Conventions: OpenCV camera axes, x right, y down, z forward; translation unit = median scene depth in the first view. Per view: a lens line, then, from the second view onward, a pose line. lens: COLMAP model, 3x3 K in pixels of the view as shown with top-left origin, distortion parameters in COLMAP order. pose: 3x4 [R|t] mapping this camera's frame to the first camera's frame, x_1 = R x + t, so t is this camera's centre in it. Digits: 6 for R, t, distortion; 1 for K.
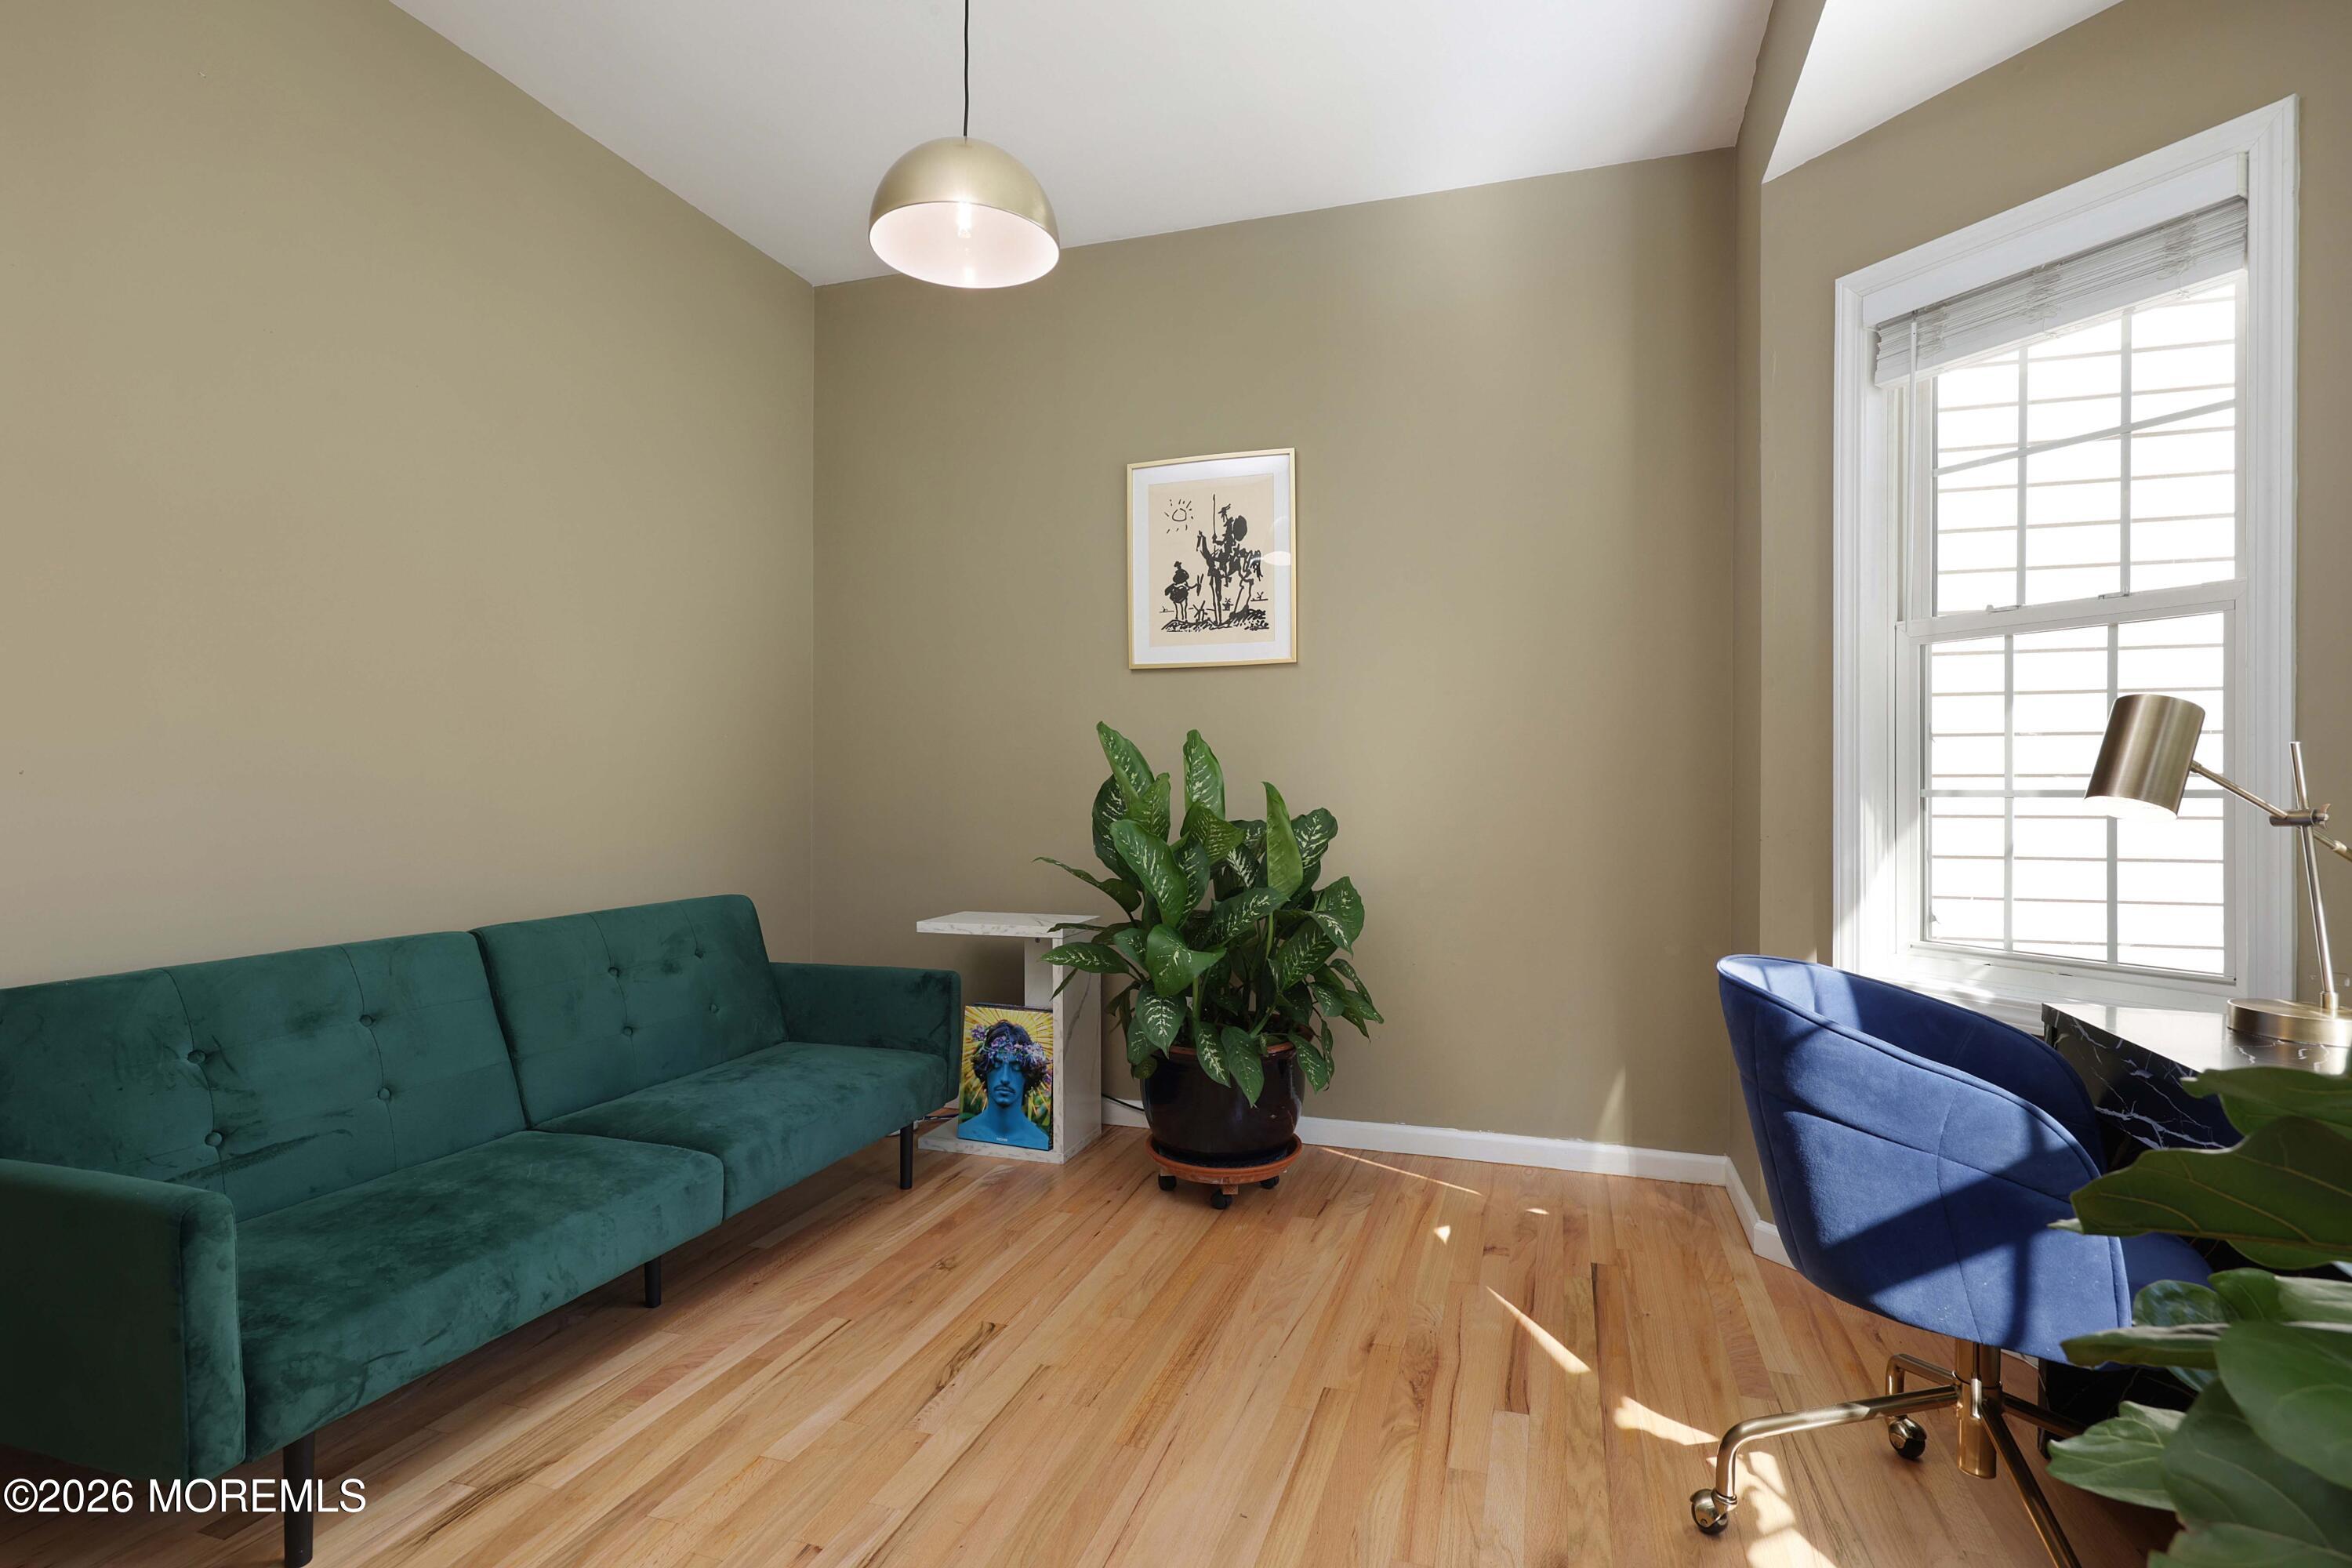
lens RADIAL K [[1169.3, 0, 1182.5], [0, 1169.3, 790.5], [0, 0, 1]] dist [0.005711, 0.000056]
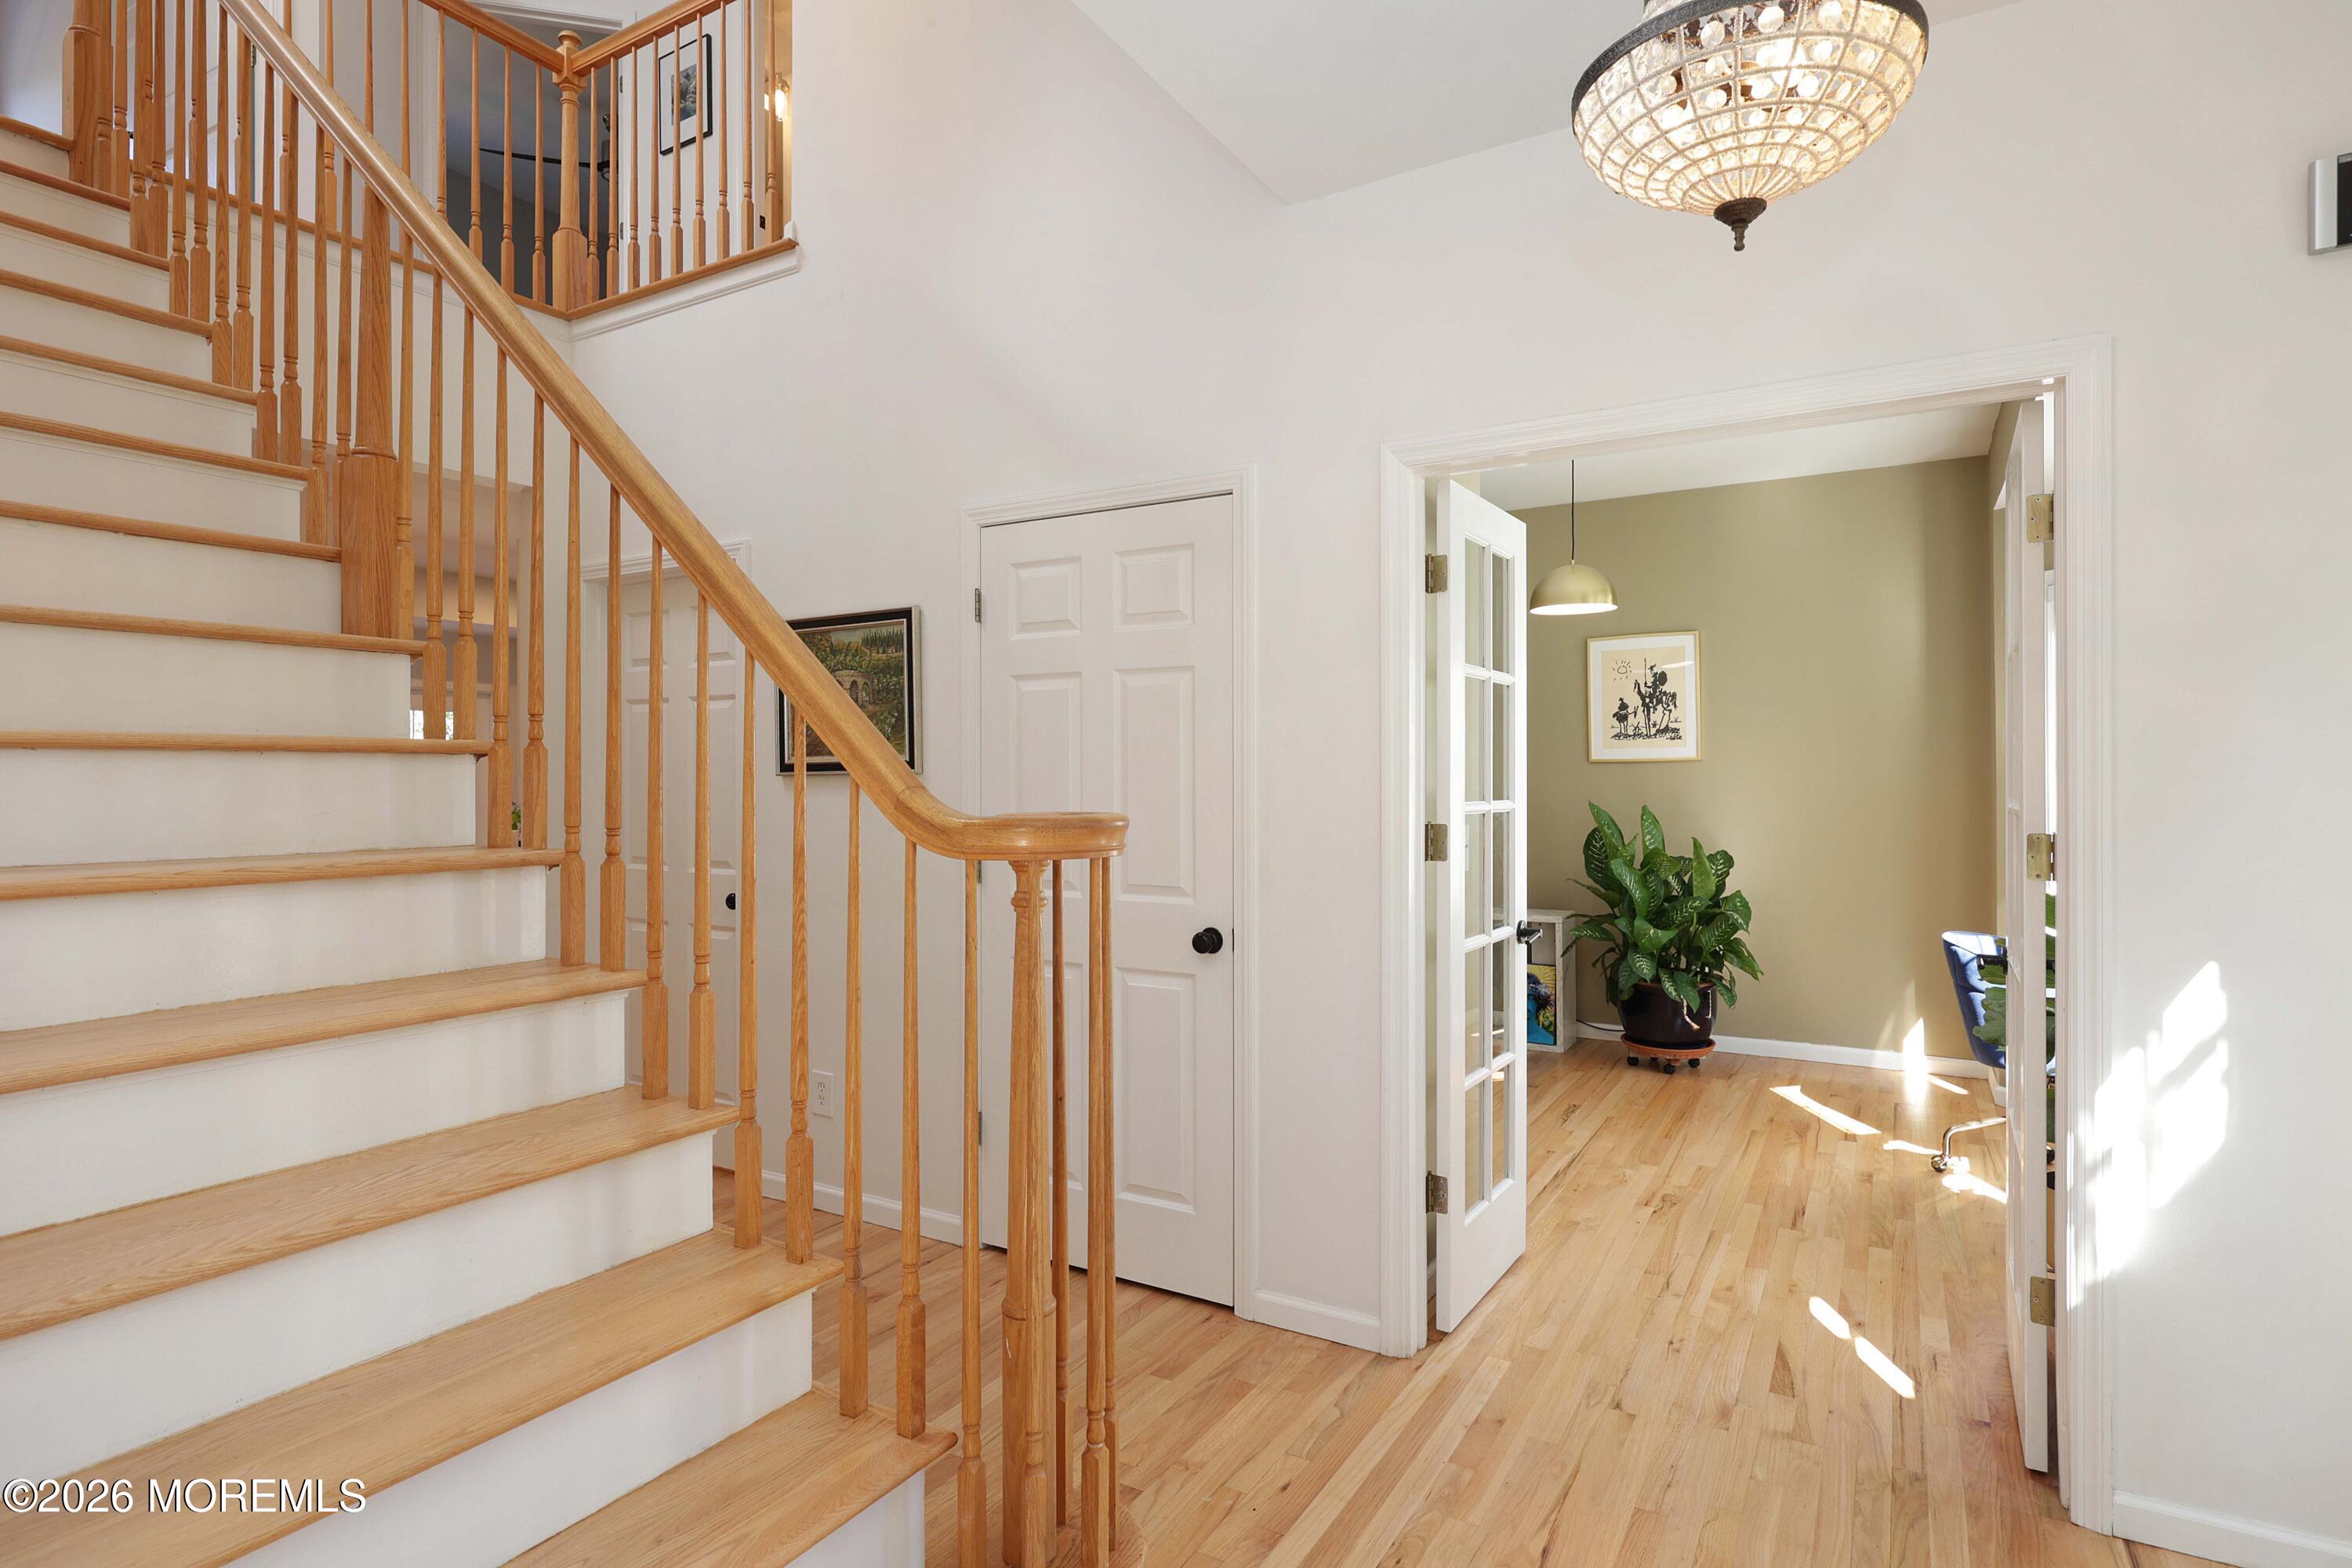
lens RADIAL K [[1242.6, 0, 1163.7], [0, 1242.6, 770.1], [0, 0, 1]] dist [0.000428, 0.000464]
pose [[0.974973, -0.008377, -0.222164, -0.280494], [0.006830, 0.999947, -0.007731, -0.095434], [0.222217, 0.006020, 0.974979, -0.983731]]
